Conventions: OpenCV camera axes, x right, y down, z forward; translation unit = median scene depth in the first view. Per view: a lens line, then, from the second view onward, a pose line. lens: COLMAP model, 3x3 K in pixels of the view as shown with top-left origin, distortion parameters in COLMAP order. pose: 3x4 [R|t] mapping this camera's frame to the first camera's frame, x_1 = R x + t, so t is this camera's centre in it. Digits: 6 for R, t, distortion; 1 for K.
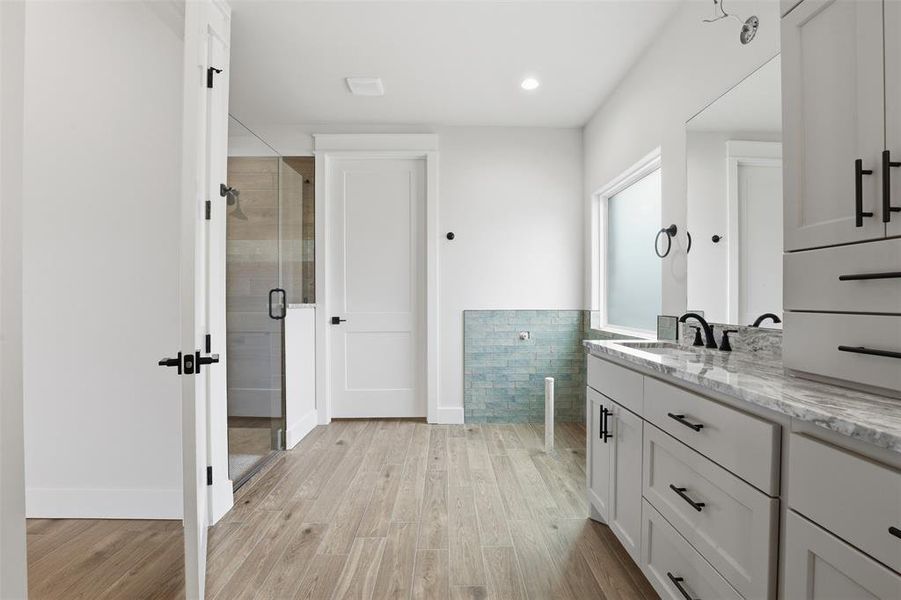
lens RADIAL K [[425.4, 0, 449.1], [0, 425.4, 301.3], [0, 0, 1]] dist [-0.026376, 0.002379]
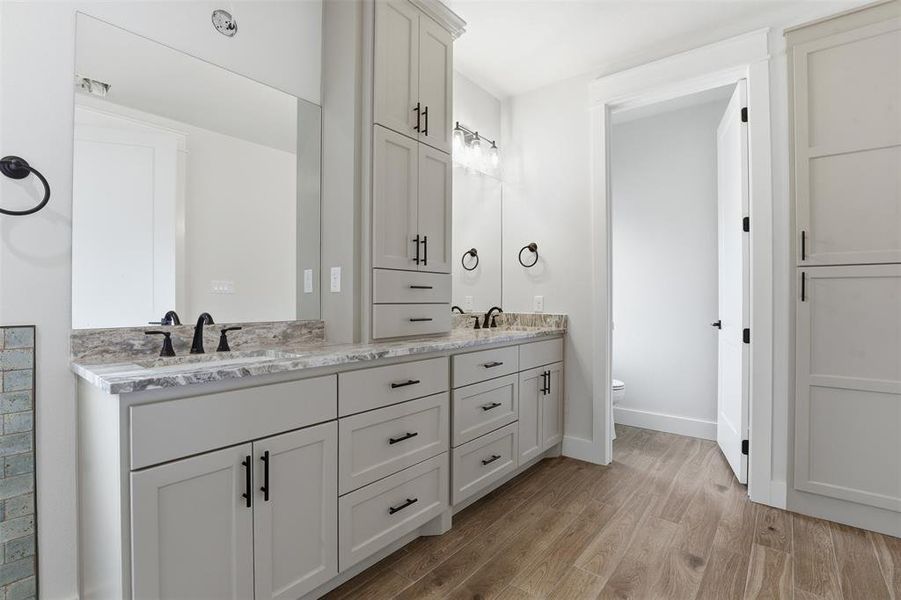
lens RADIAL K [[425.4, 0, 446.2], [0, 425.4, 301.8], [0, 0, 1]] dist [-0.026376, 0.002379]
pose [[-0.784930, -0.007139, 0.619543, -0.320105], [-0.004382, 0.999973, 0.005970, 0.001501], [-0.619569, 0.001971, -0.784940, 1.536351]]
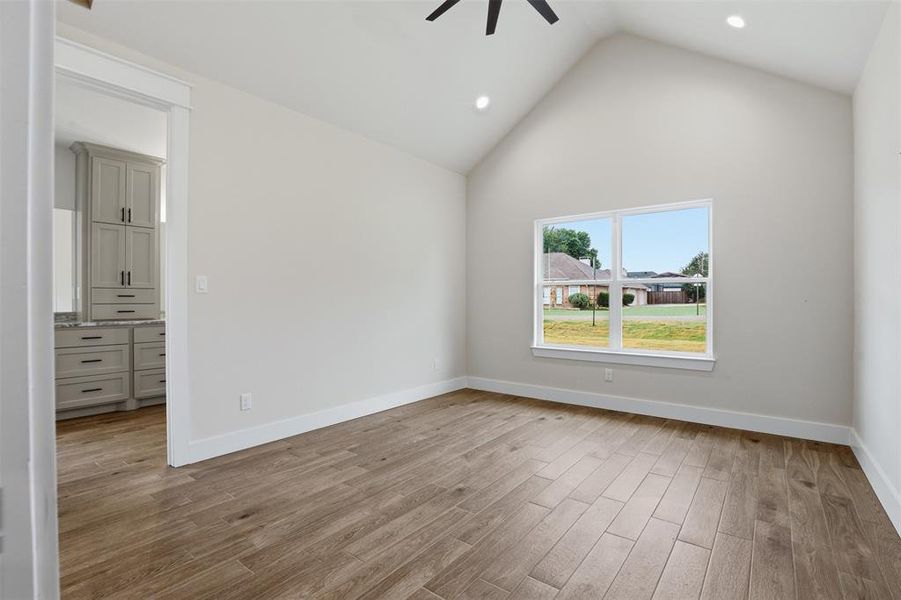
lens RADIAL K [[425.4, 0, 450.9], [0, 425.4, 297.0], [0, 0, 1]] dist [-0.026376, 0.002379]
pose [[-0.788722, -0.004332, 0.614735, -2.760361], [-0.004448, 0.999989, 0.001340, -0.040782], [-0.614734, -0.001678, -0.788732, 1.398330]]
